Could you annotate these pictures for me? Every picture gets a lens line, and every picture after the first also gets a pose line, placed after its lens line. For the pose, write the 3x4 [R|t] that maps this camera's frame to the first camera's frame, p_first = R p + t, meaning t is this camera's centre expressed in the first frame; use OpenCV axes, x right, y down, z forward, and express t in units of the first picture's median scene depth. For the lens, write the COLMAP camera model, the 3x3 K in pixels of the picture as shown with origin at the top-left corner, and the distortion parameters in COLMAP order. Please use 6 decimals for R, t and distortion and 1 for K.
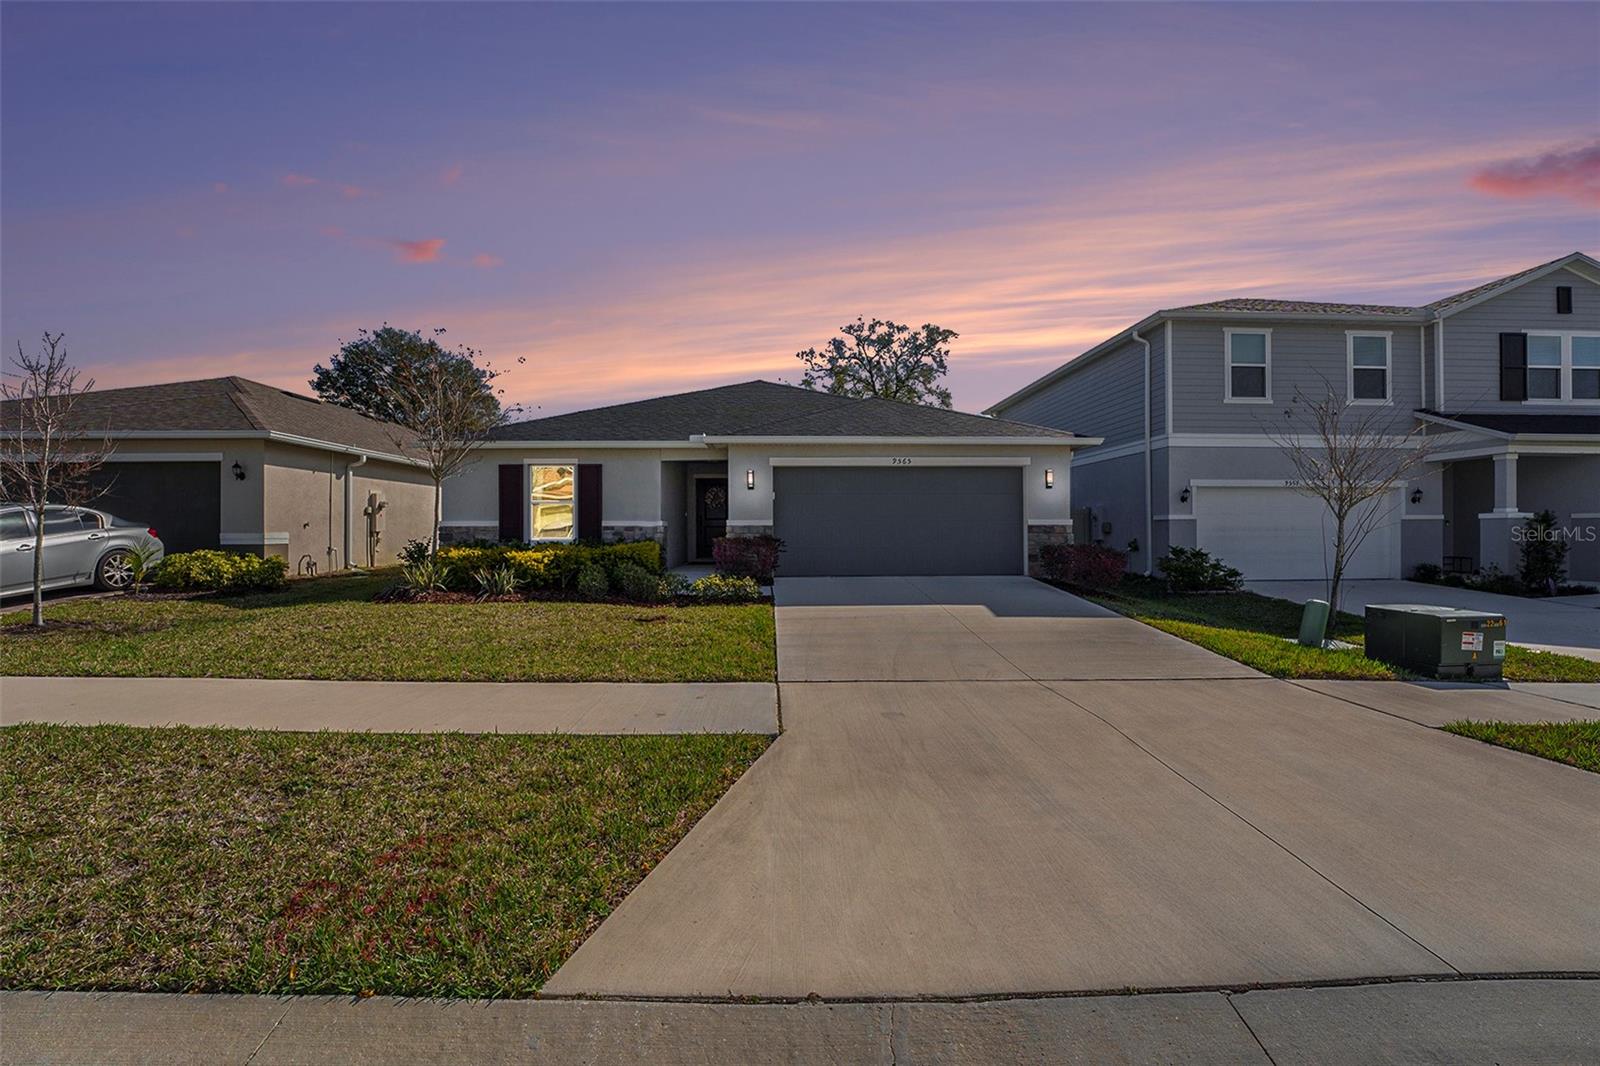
lens RADIAL K [[643.4, 0, 800.0], [0, 643.4, 533.0], [0, 0, 1]] dist [-0.026139, 0.000020]
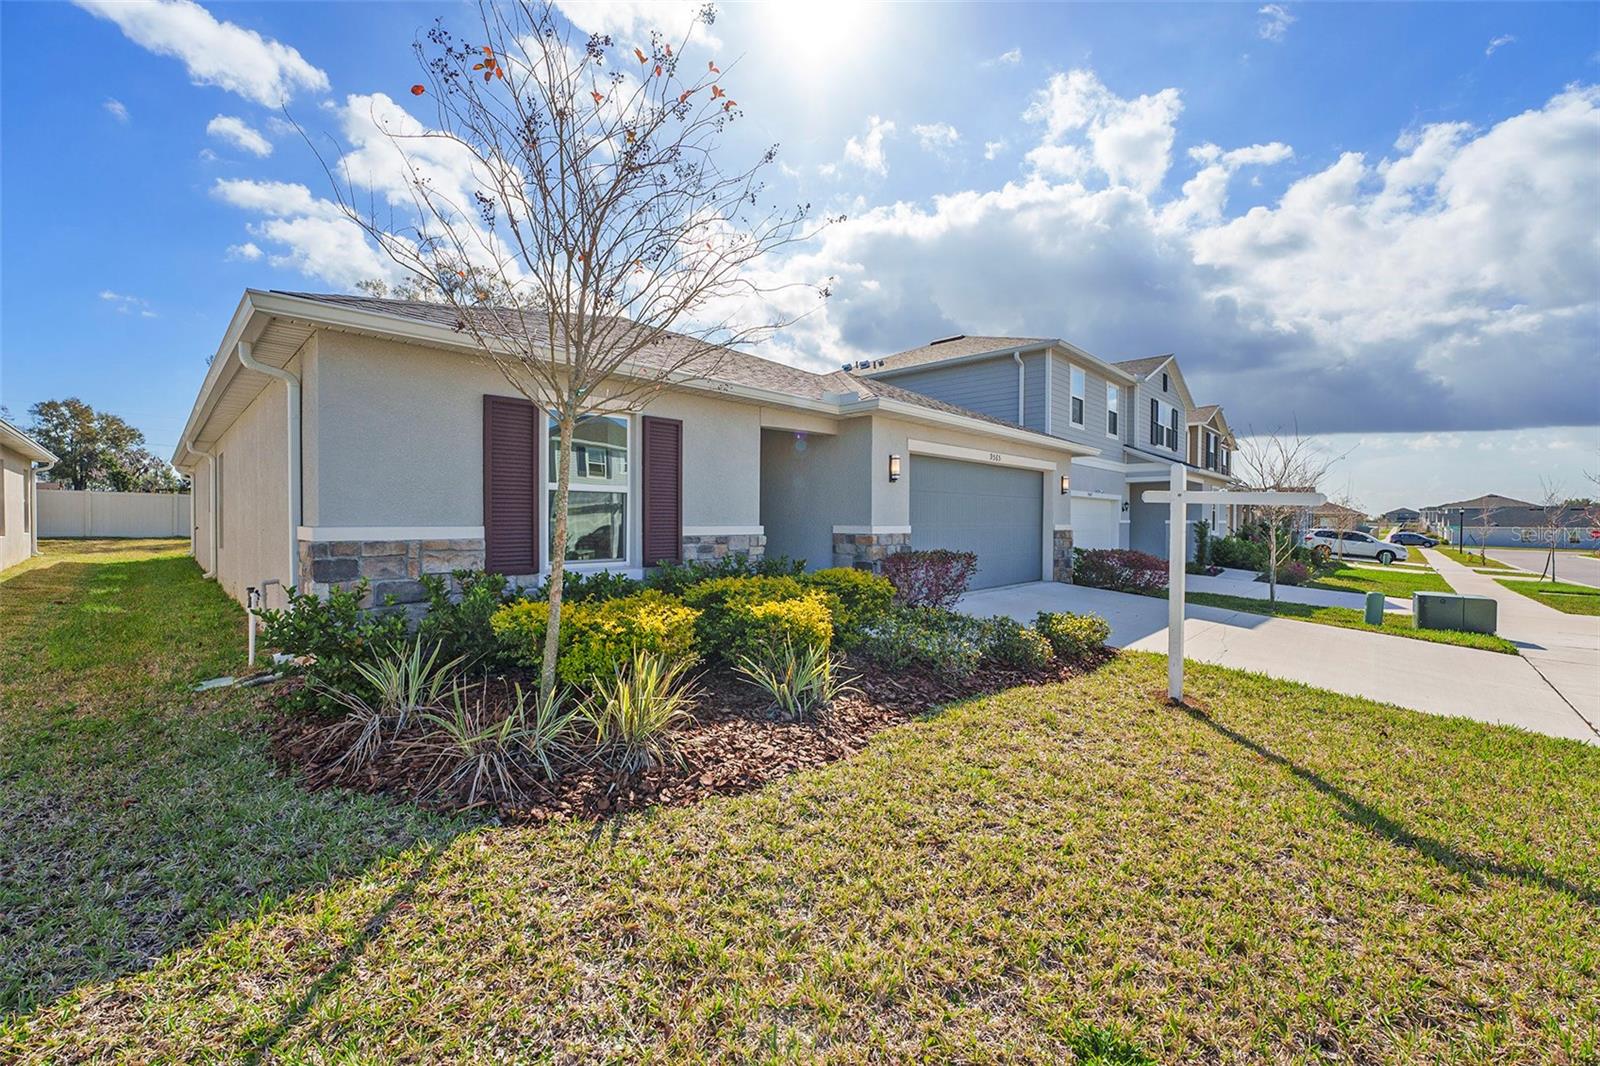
lens RADIAL K [[643.4, 0, 800.0], [0, 643.4, 533.0], [0, 0, 1]] dist [-0.026139, 0.000020]
pose [[0.719315, -0.008431, 0.694633, -0.607343], [-0.003939, 0.999861, 0.016214, -0.022068], [-0.694673, -0.014399, 0.719181, 0.538876]]
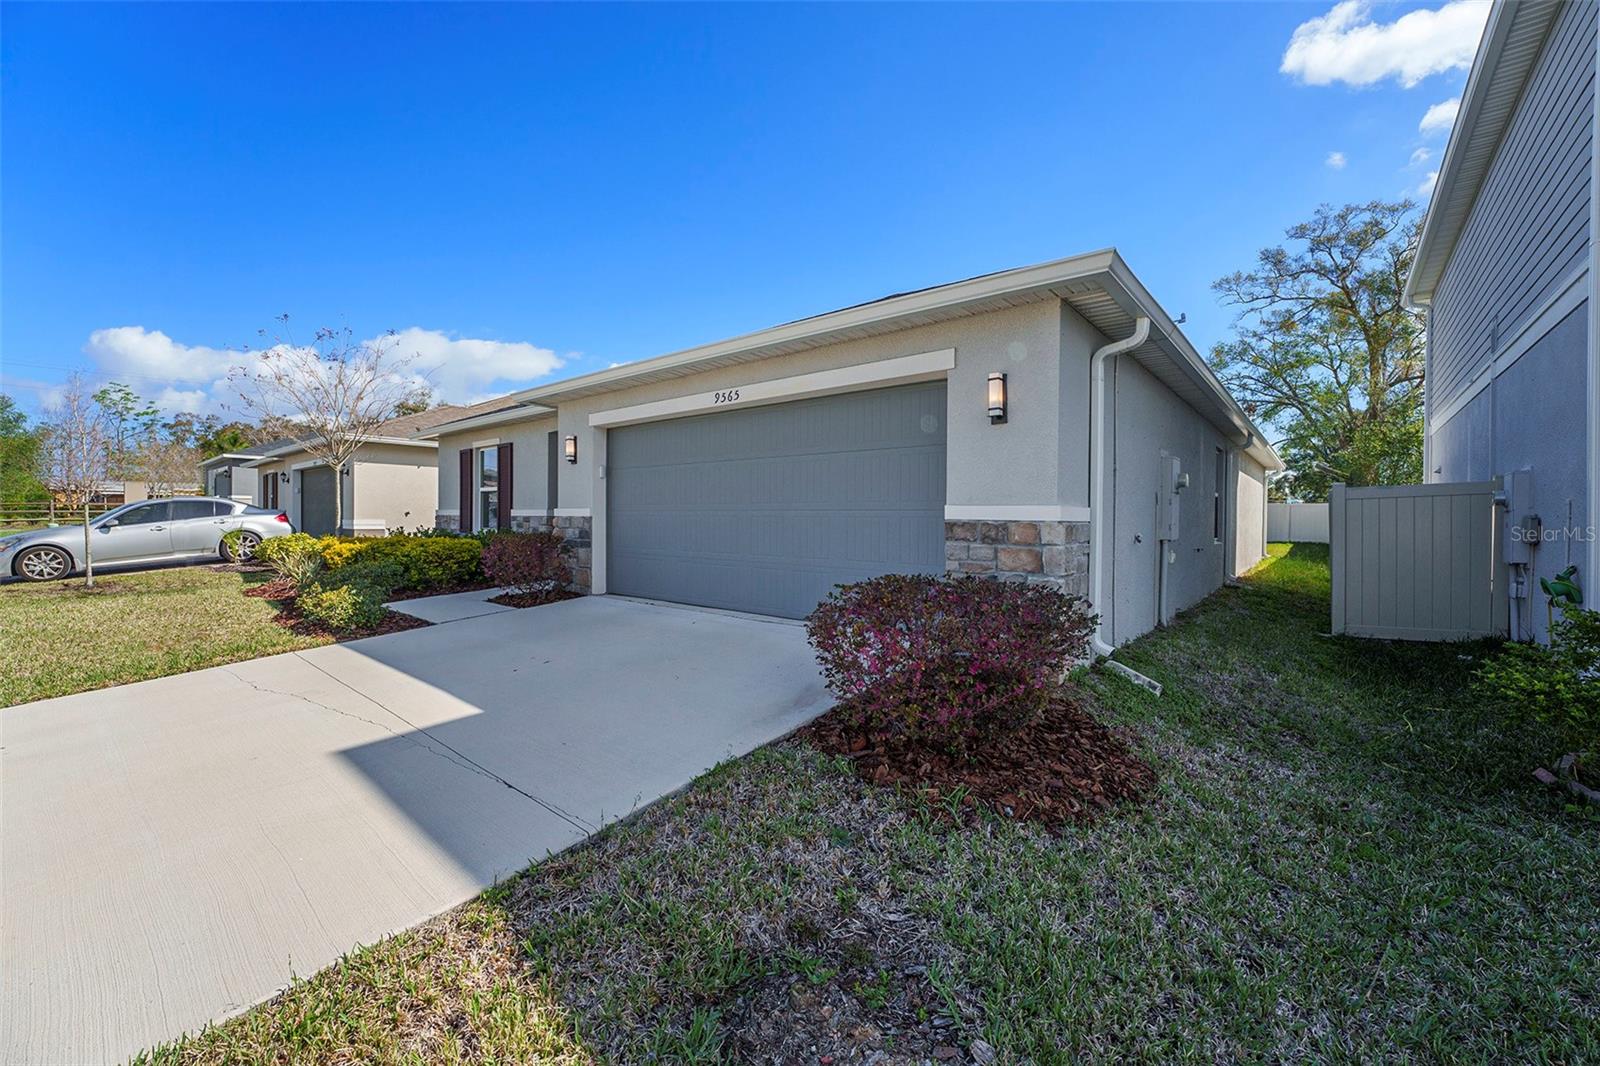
lens RADIAL K [[624.5, 0, 807.3], [0, 624.5, 519.2], [0, 0, 1]] dist [-0.019231, 0.000081]
pose [[0.750264, 0.010332, -0.661057, 0.530412], [-0.008999, 0.999945, 0.005416, -0.013710], [0.661077, 0.001886, 0.750316, 0.634501]]
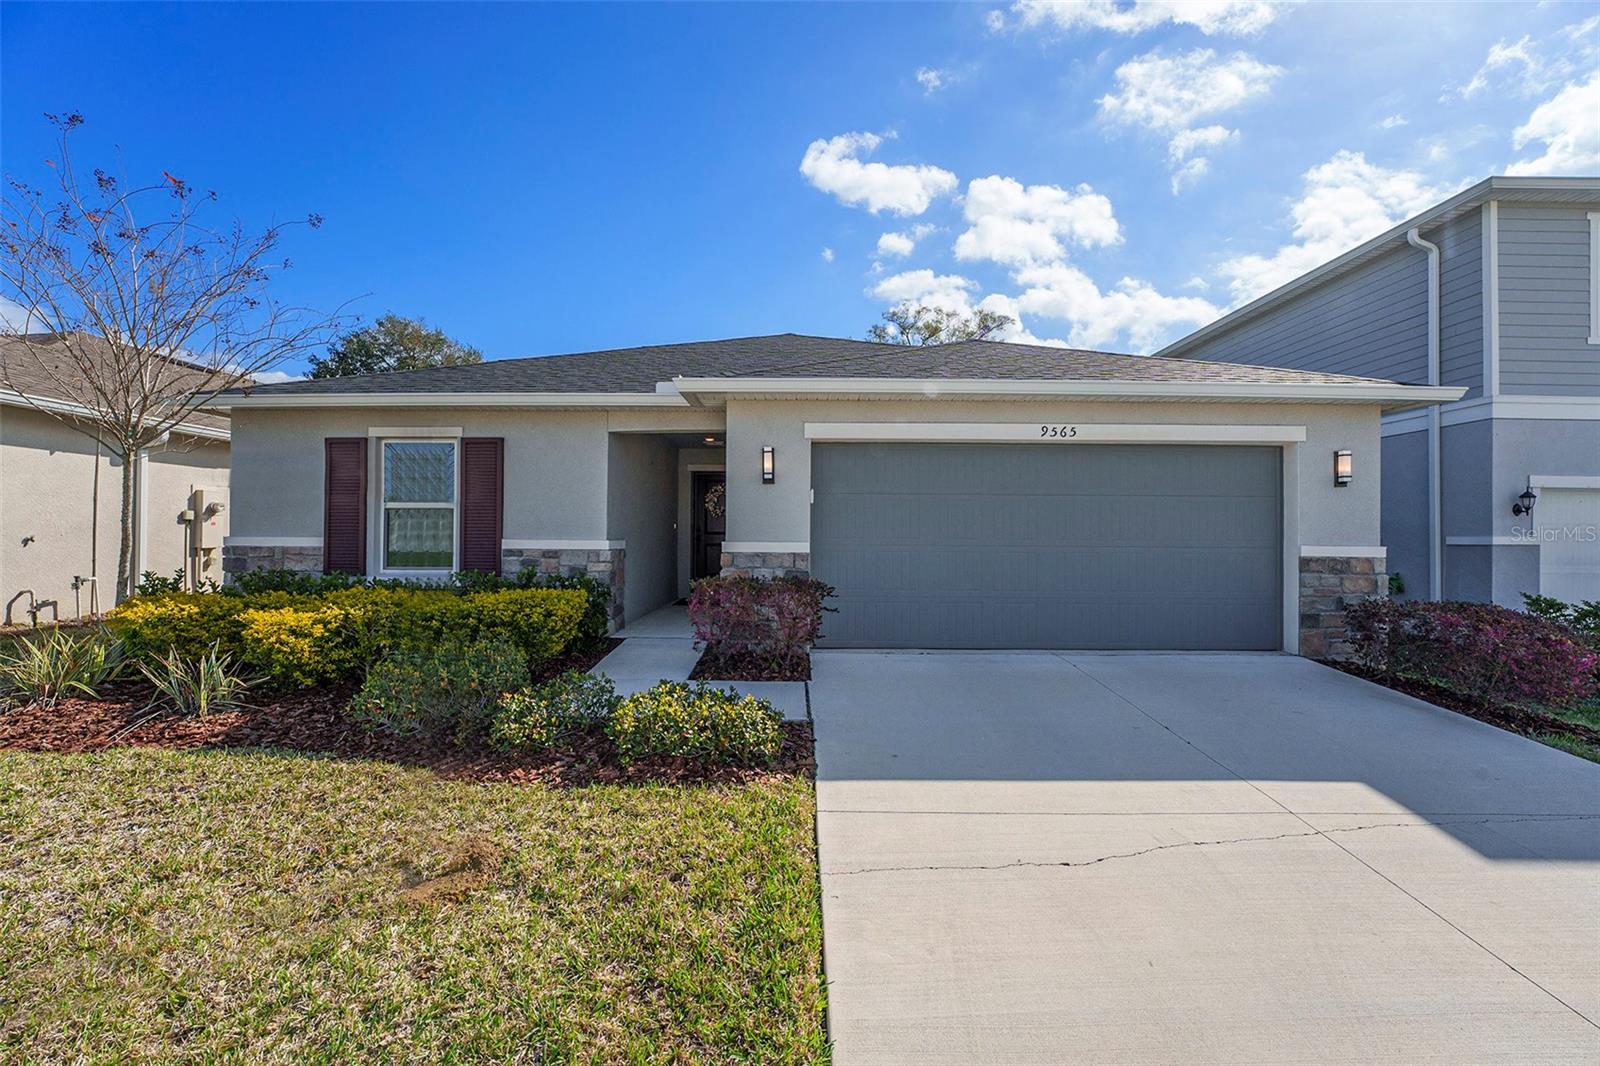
lens RADIAL K [[643.4, 0, 800.0], [0, 643.4, 533.0], [0, 0, 1]] dist [-0.026139, 0.000020]
pose [[0.998786, 0.010288, -0.048177, -0.023671], [-0.010716, 0.999905, -0.008627, -0.022182], [0.048084, 0.009133, 0.998802, 0.454639]]
